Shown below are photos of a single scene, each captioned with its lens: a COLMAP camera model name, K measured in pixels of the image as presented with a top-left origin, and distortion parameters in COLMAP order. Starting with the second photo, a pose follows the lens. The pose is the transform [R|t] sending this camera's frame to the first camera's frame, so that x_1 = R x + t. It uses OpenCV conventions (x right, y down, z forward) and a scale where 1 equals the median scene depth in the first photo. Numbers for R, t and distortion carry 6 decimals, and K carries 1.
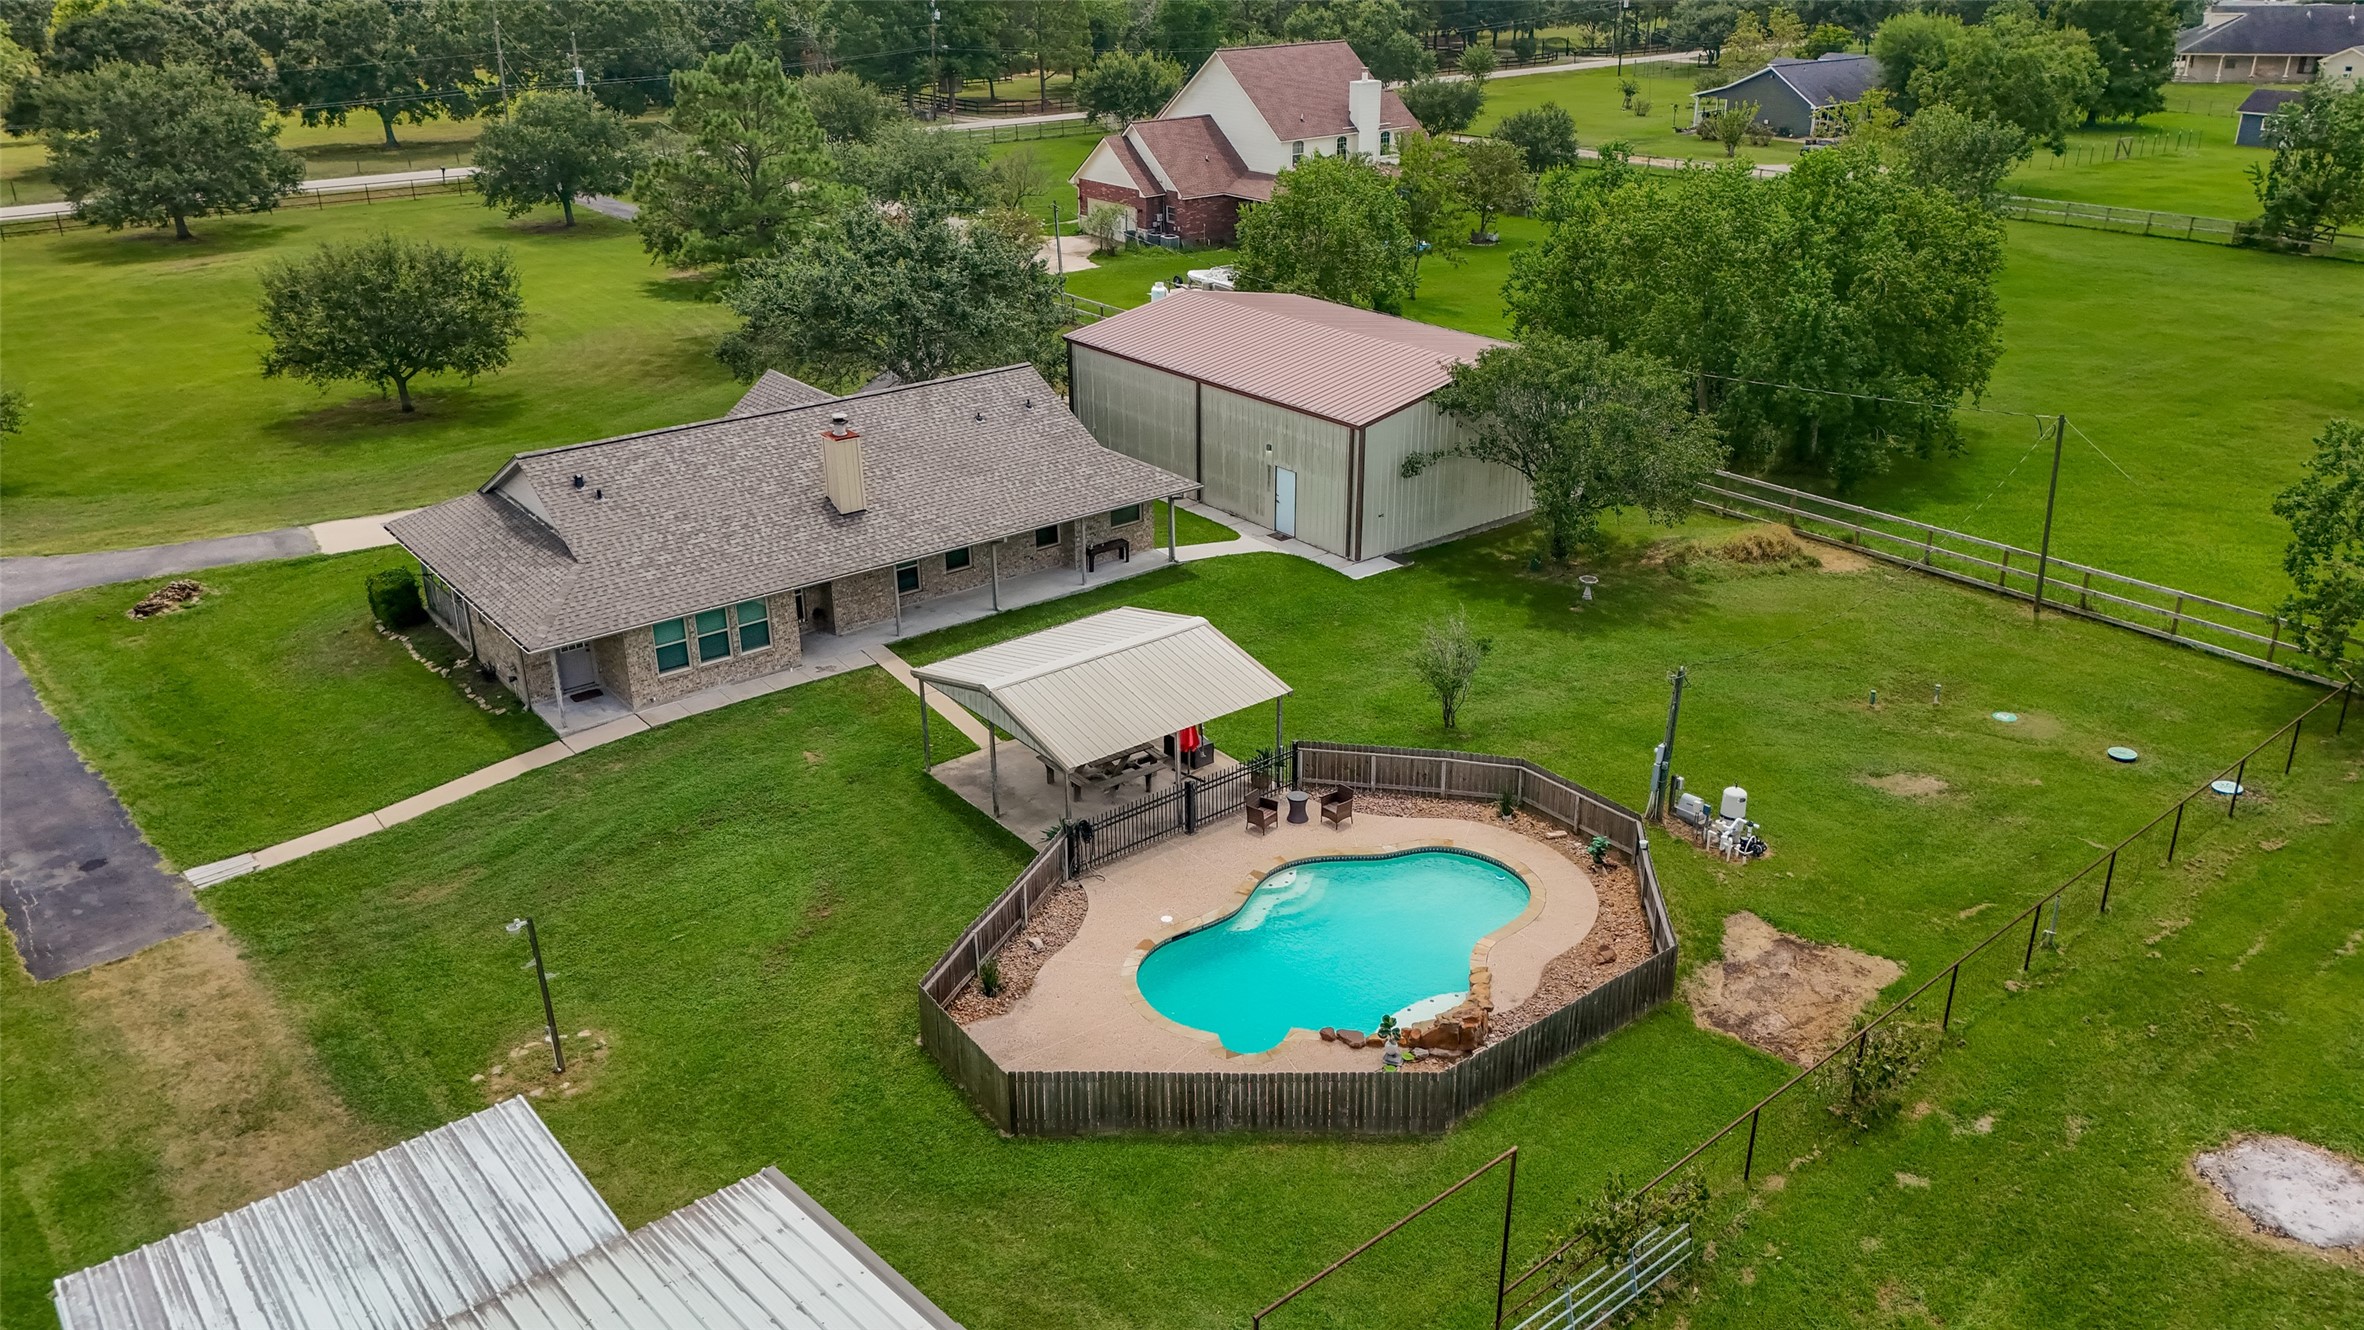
lens RADIAL K [[1738.0, 0, 1182.0], [0, 1738.0, 665.0], [0, 0, 1]] dist [0.061983, -0.004311]
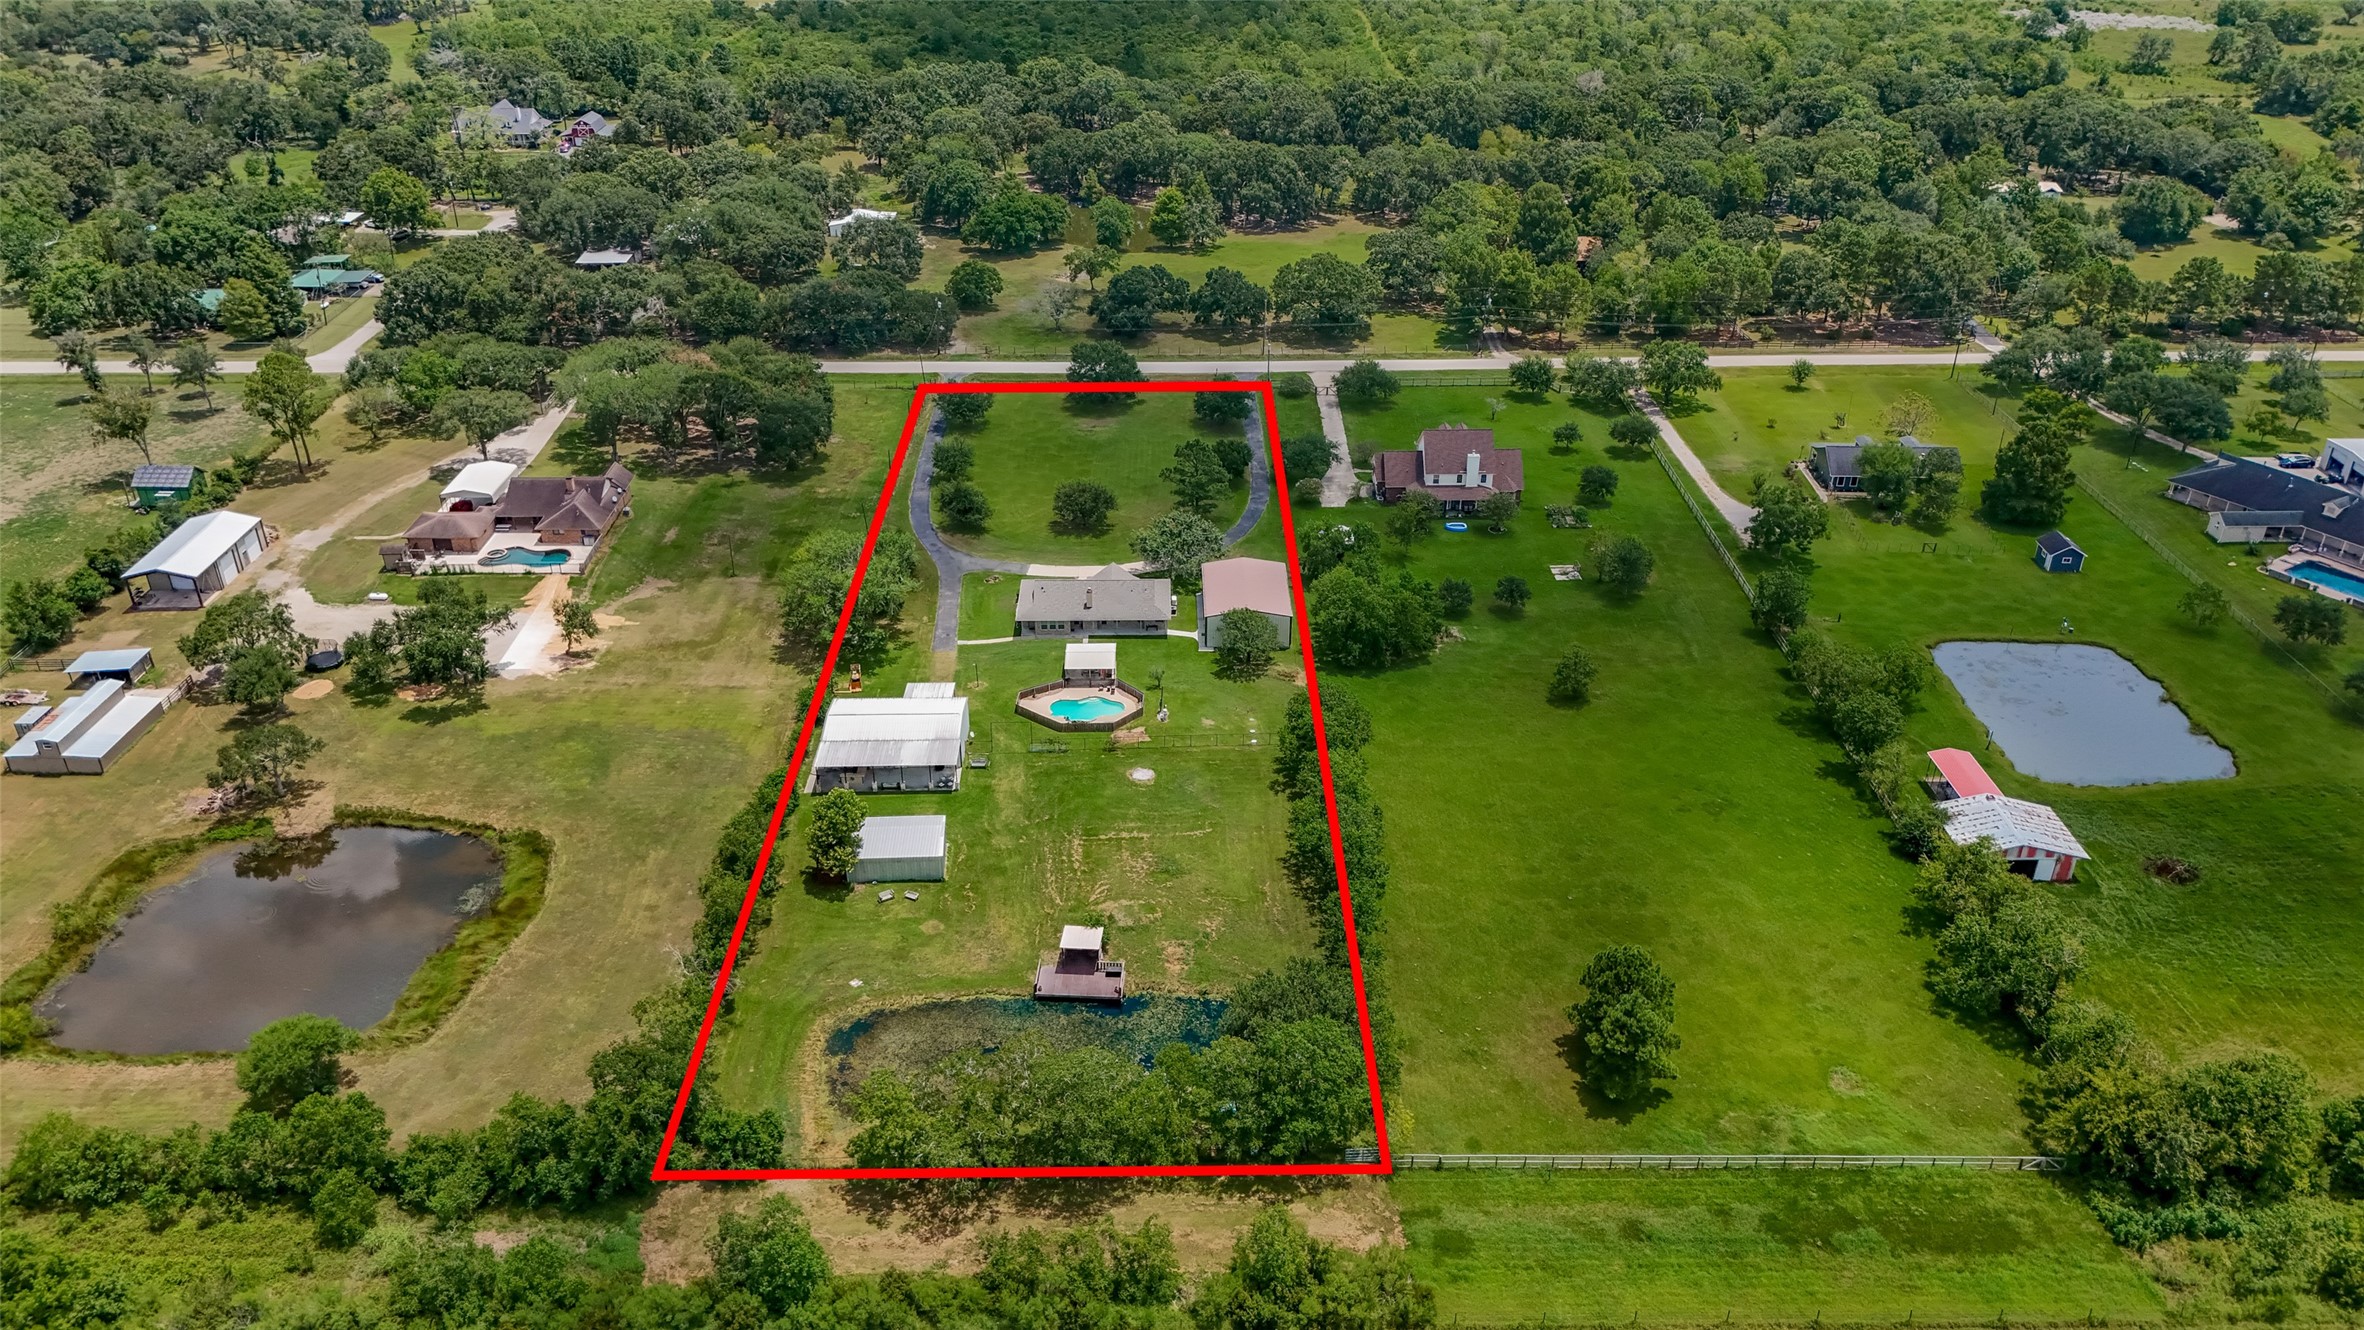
lens RADIAL K [[1721.8, 0, 1182.0], [0, 1721.8, 665.0], [0, 0, 1]] dist [0.086003, -0.001289]
pose [[0.795725, 0.305335, -0.523060, 2.535323], [-0.248901, 0.952184, 0.177184, -0.834120], [0.552150, -0.010799, 0.833675, -2.805979]]
